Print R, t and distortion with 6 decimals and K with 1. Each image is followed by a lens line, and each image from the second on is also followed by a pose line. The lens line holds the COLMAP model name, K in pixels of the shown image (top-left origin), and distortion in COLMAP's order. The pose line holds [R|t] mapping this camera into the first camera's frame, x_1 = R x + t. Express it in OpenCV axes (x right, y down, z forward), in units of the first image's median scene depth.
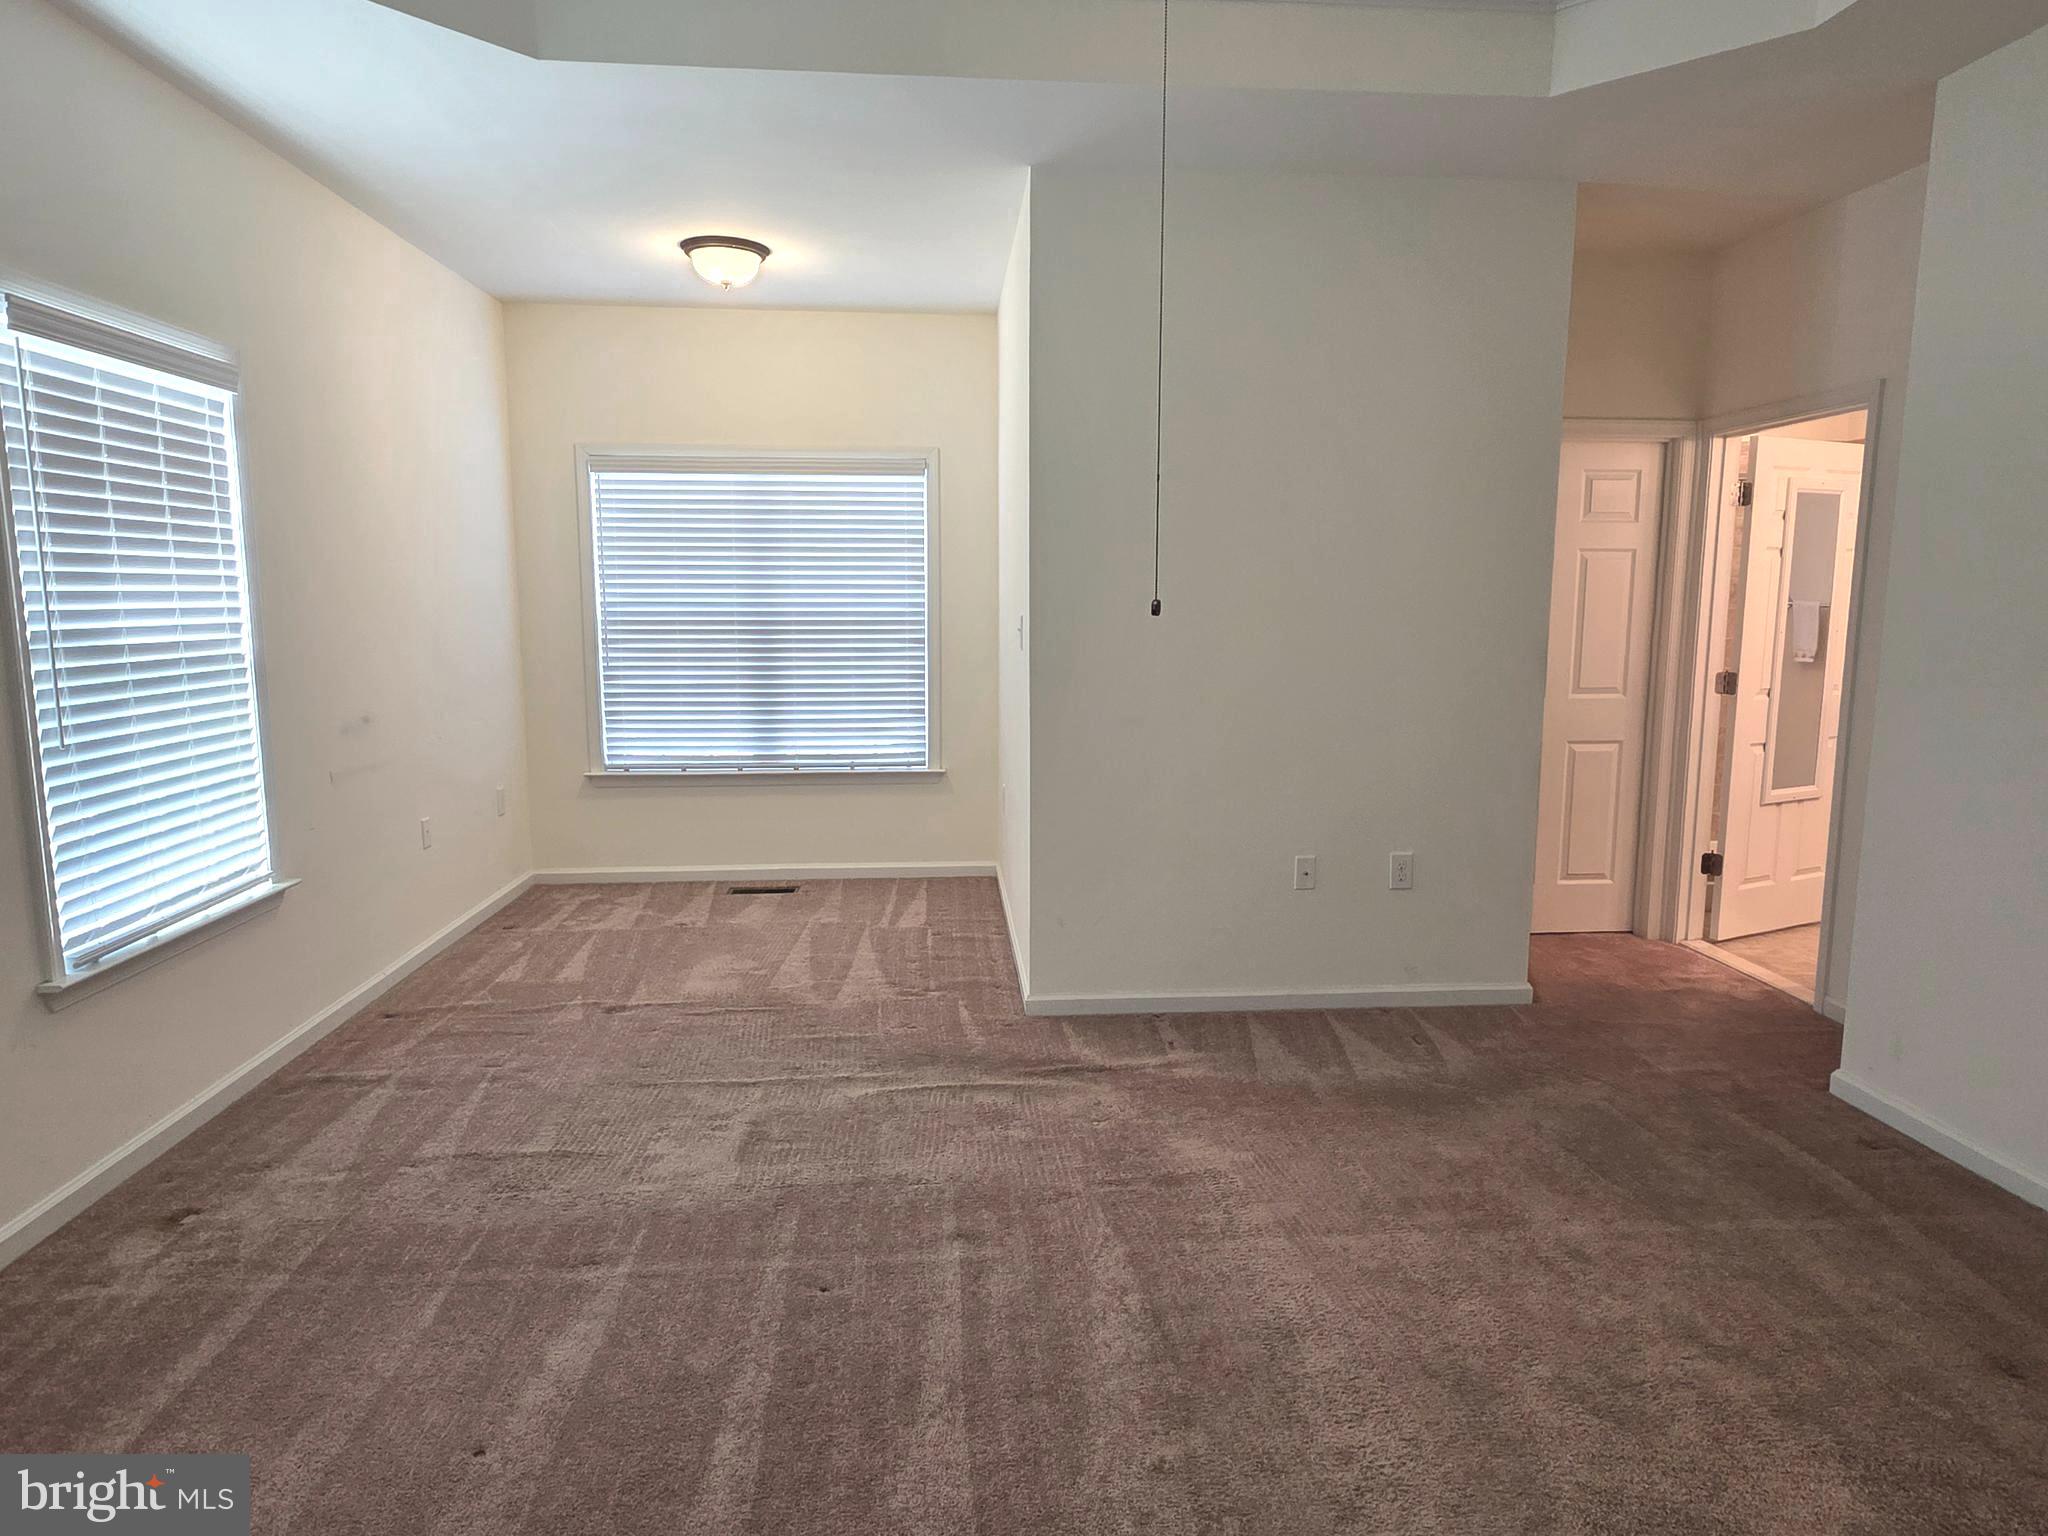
lens RADIAL K [[1215.3, 0, 1032.6], [0, 1215.3, 773.5], [0, 0, 1]] dist [0.004544, -0.002714]
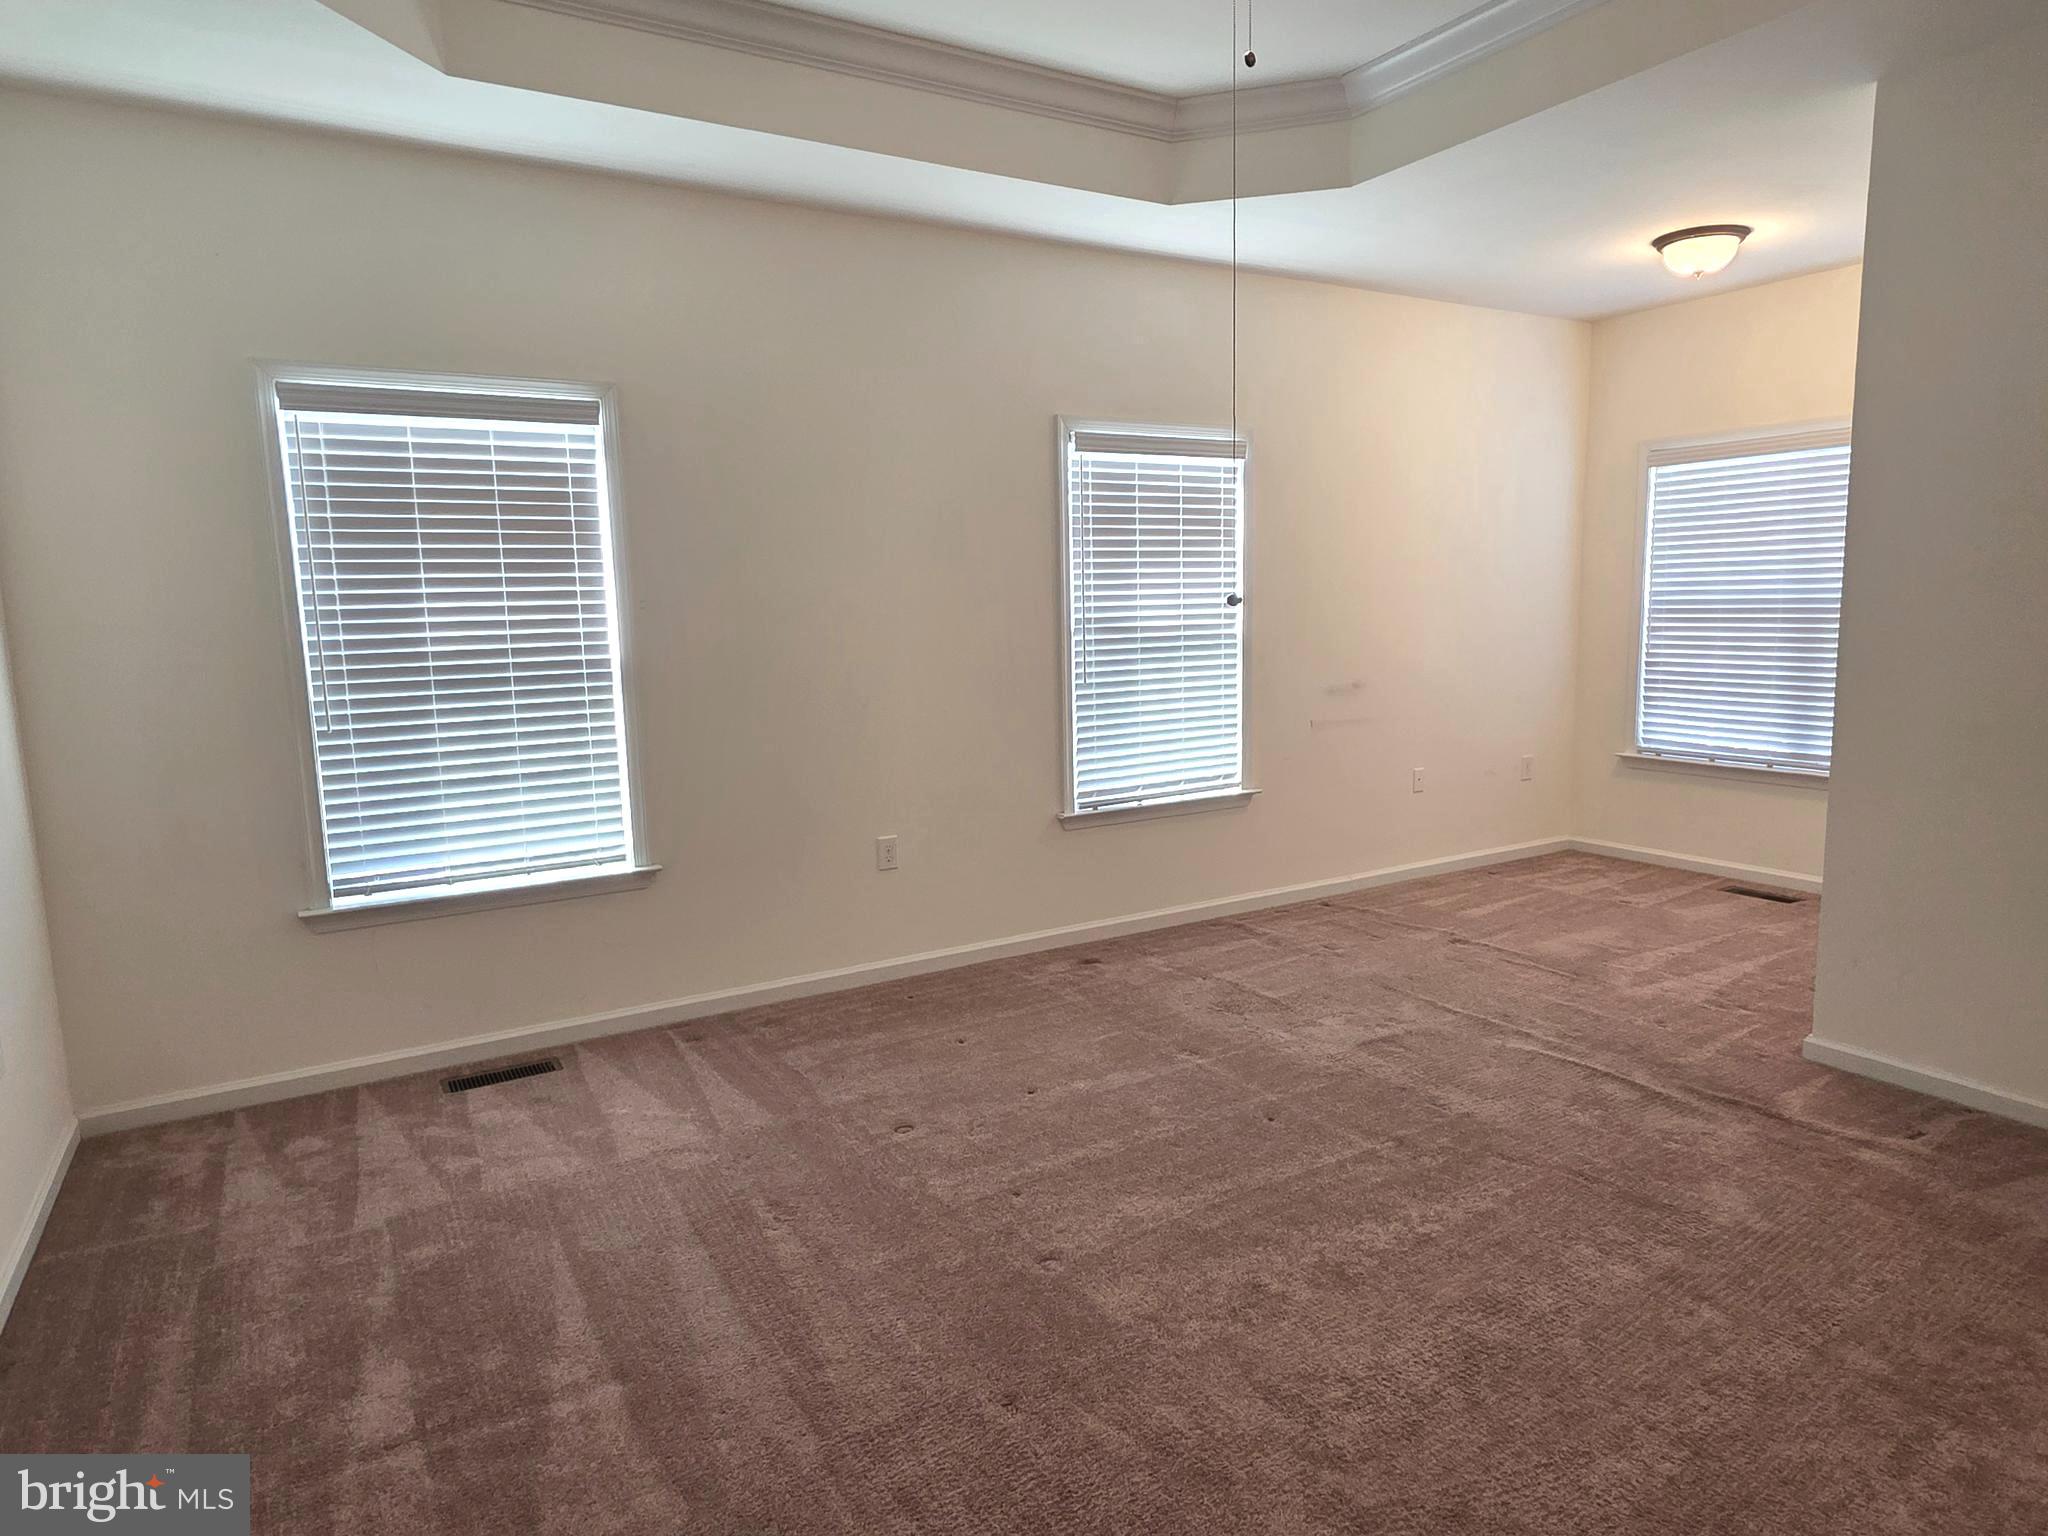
lens RADIAL K [[1215.3, 0, 1032.6], [0, 1215.3, 773.5], [0, 0, 1]] dist [0.004544, -0.002714]
pose [[0.444938, 0.115082, -0.888136, 0.572717], [-0.106672, 0.991459, 0.075029, -0.012489], [0.889186, 0.061356, 0.453414, 0.103812]]
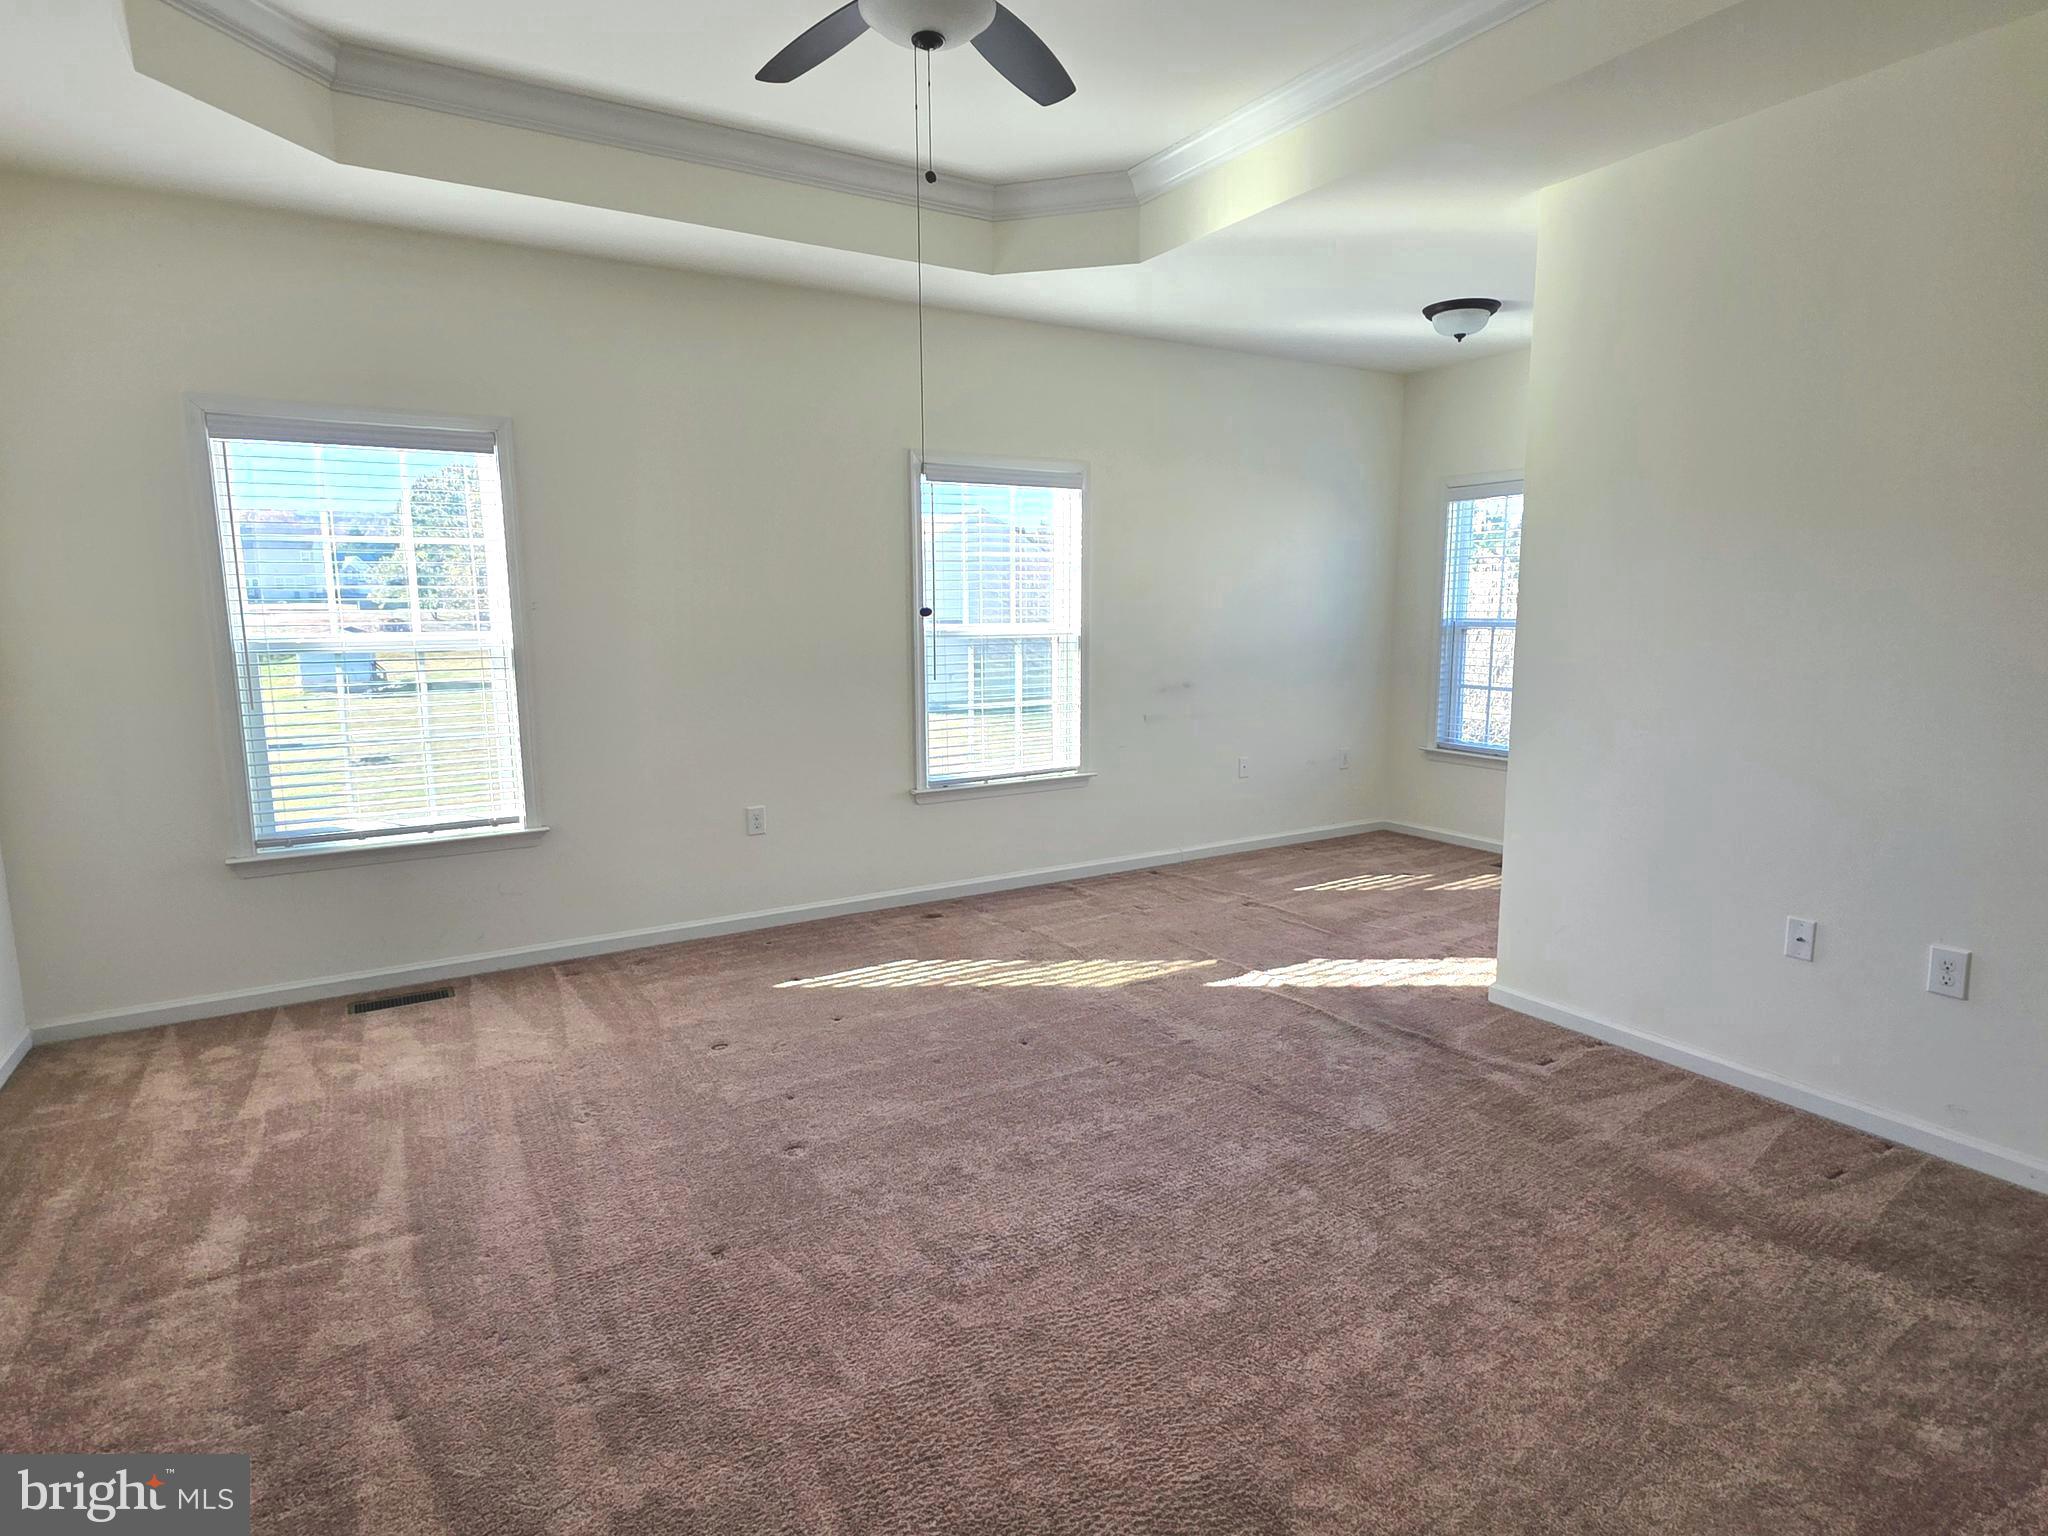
lens RADIAL K [[1091.4, 0, 1024.0], [0, 1091.4, 768.0], [0, 0, 1]] dist [0.000257, 0.001286]
pose [[0.449847, 0.127634, -0.883939, 0.708630], [-0.123605, 0.989108, 0.079915, -0.029988], [0.884511, 0.073309, 0.460724, 0.217060]]
